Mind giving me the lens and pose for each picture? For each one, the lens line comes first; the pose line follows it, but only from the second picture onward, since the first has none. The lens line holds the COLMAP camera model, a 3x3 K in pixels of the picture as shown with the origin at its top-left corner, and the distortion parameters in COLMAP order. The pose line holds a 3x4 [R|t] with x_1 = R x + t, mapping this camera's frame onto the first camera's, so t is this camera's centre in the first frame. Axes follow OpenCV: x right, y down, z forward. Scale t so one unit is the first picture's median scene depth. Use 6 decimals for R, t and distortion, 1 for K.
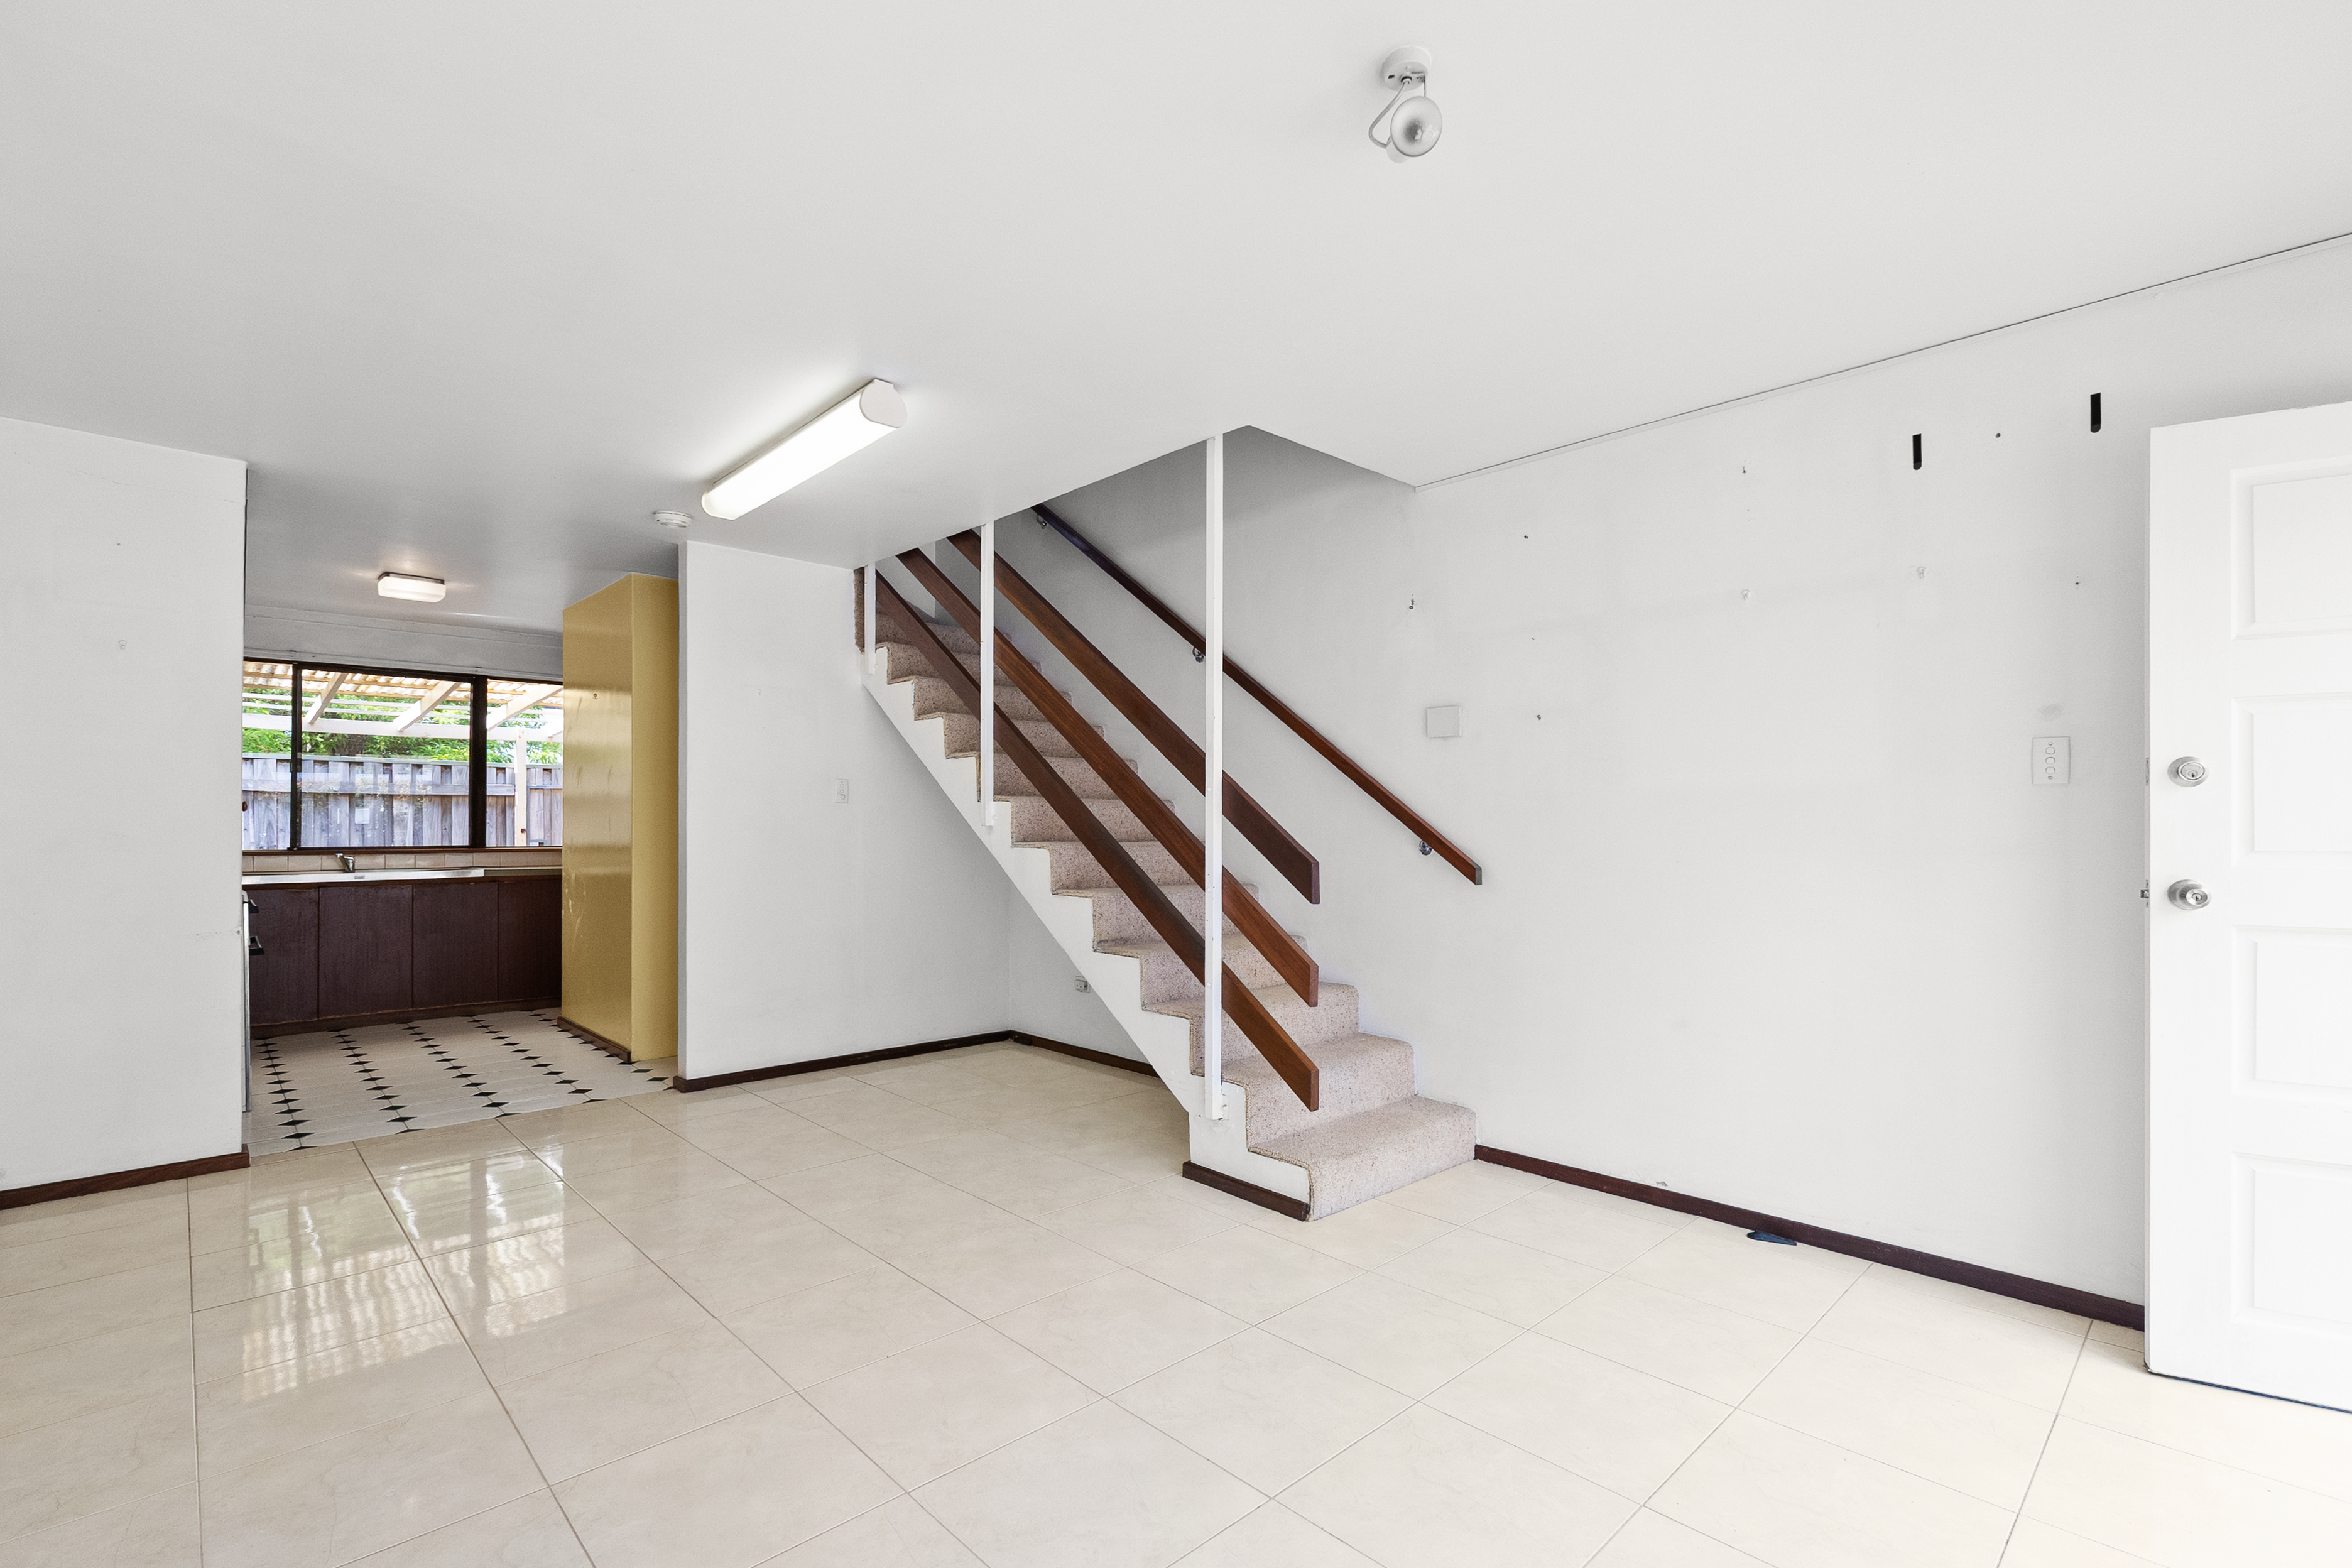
lens RADIAL K [[1060.1, 0, 1197.4], [0, 1060.1, 823.5], [0, 0, 1]] dist [0.000330, -0.000500]
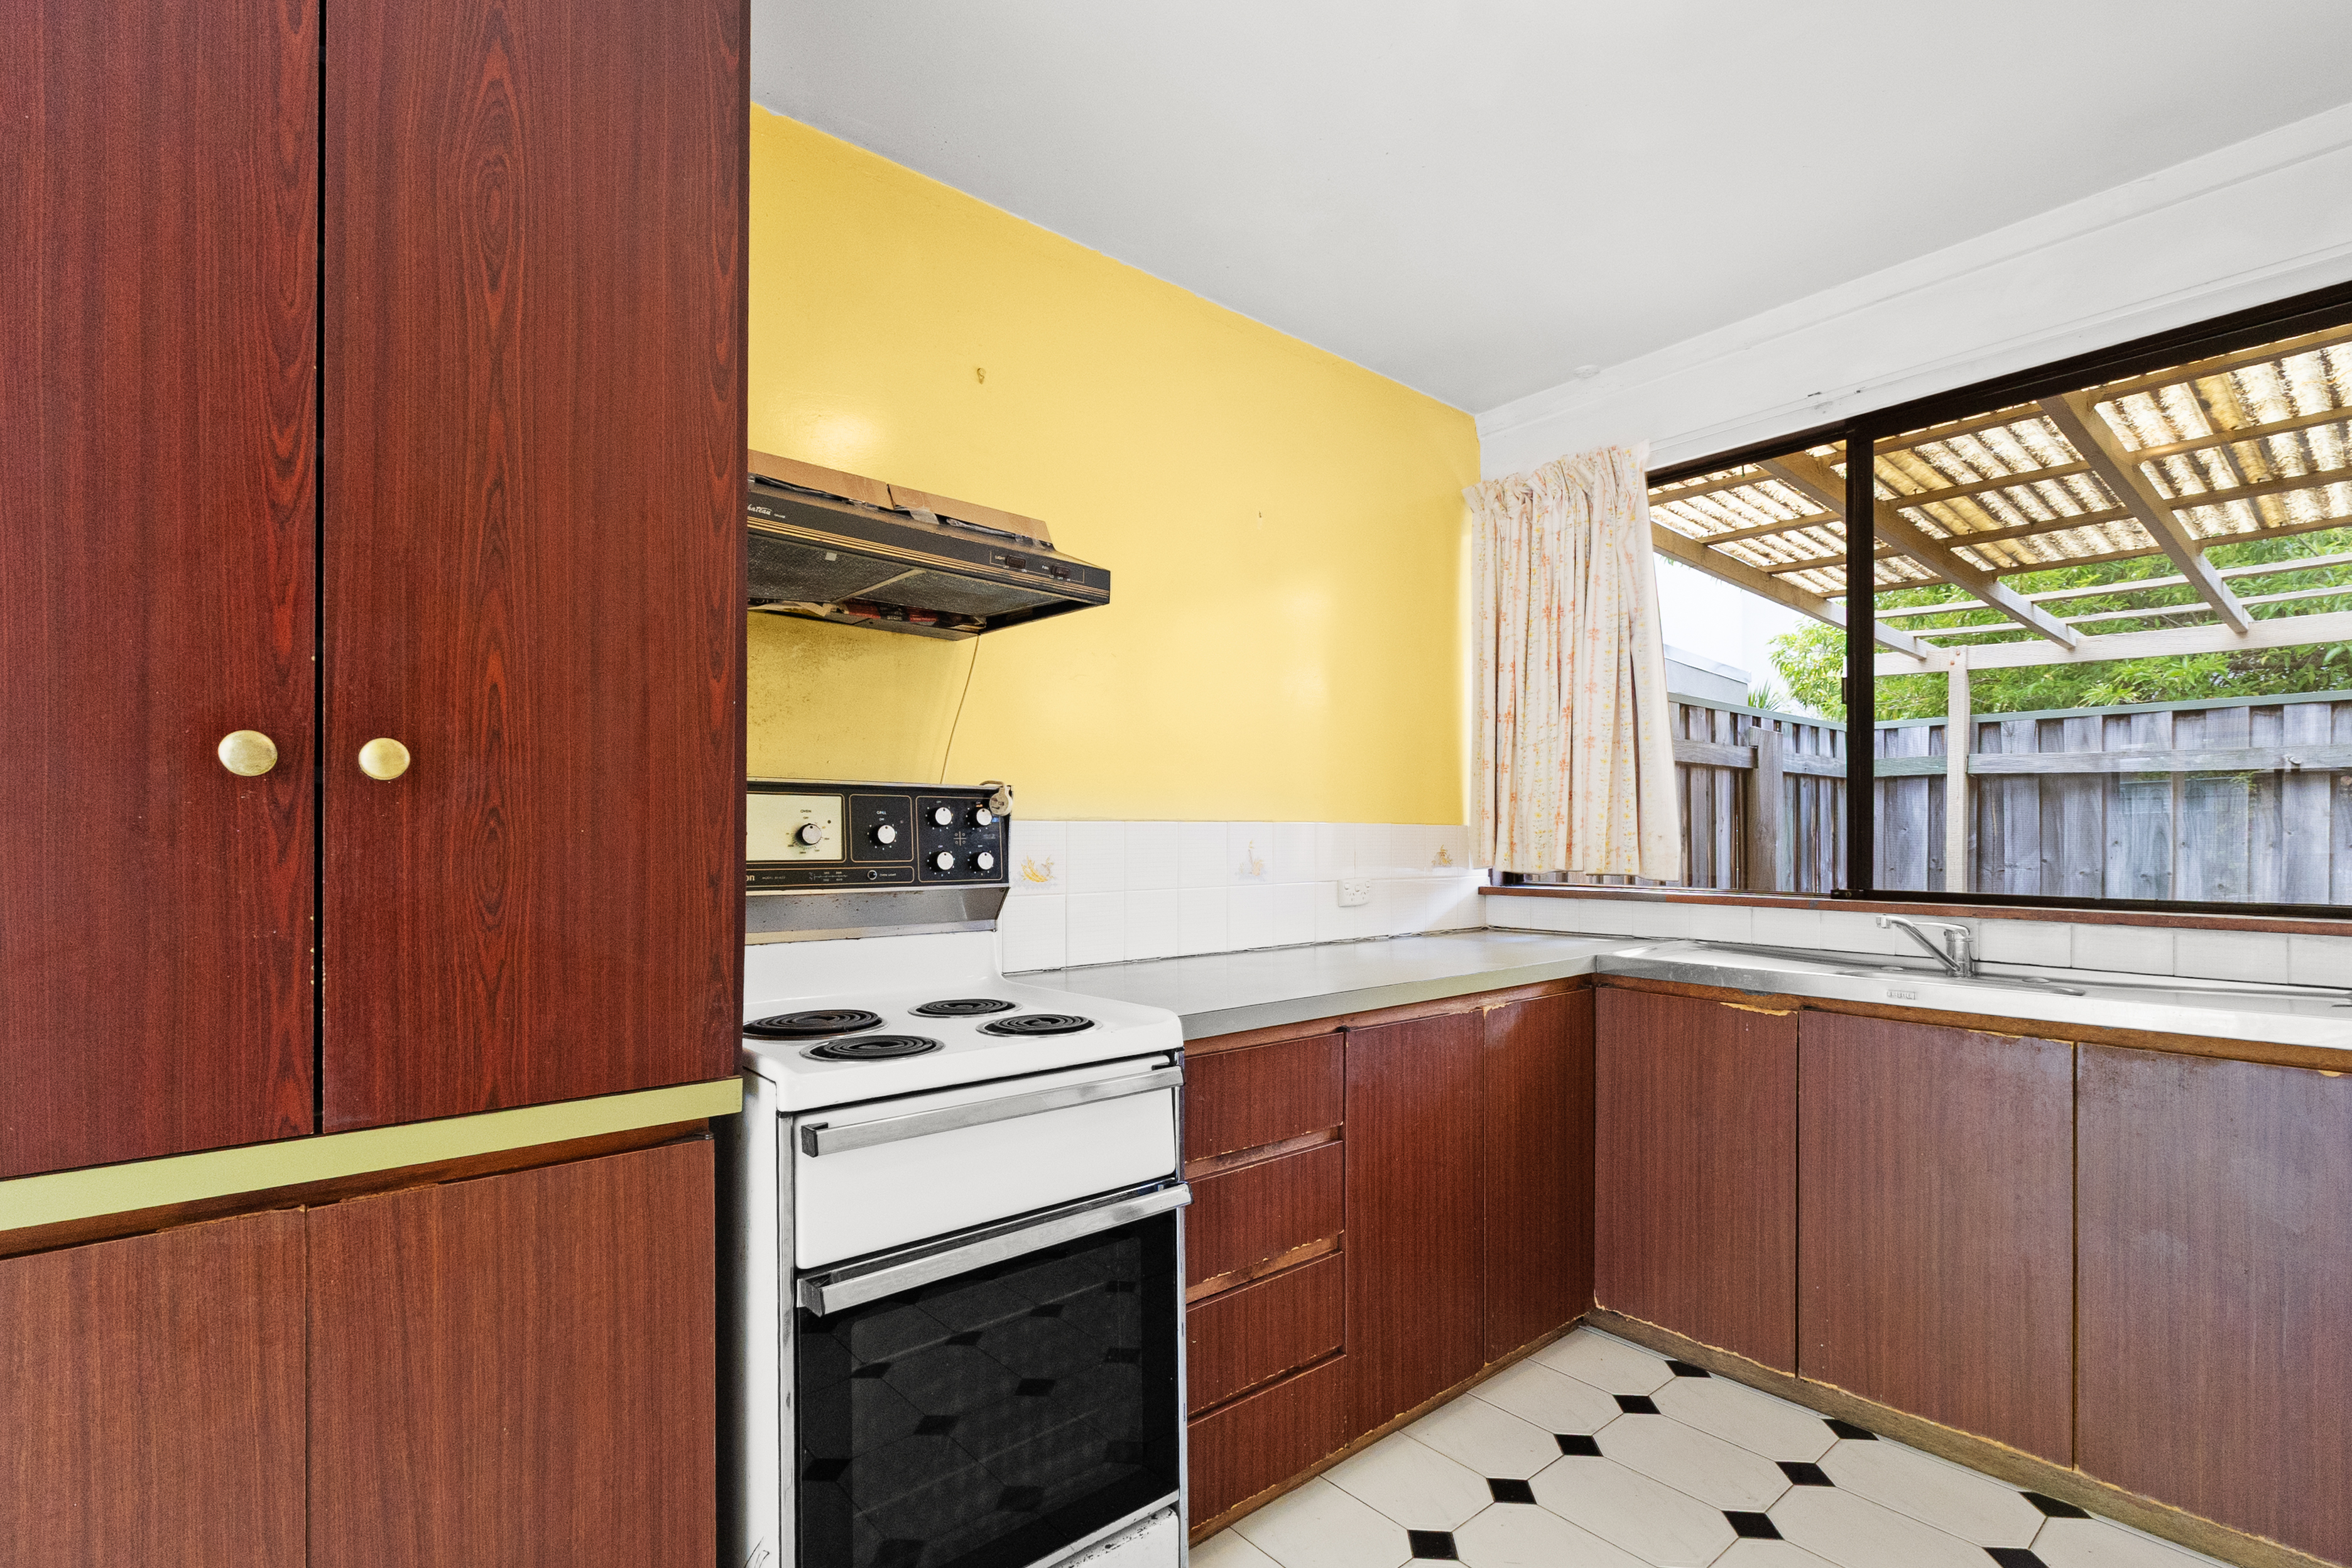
lens RADIAL K [[1060.1, 0, 1183.2], [0, 1060.1, 827.7], [0, 0, 1]] dist [0.000330, -0.000500]
pose [[-0.072779, -0.005052, -0.997335, -0.417209], [-0.001916, 0.999986, -0.004925, 0.001828], [0.997346, 0.001553, -0.072788, 0.745488]]
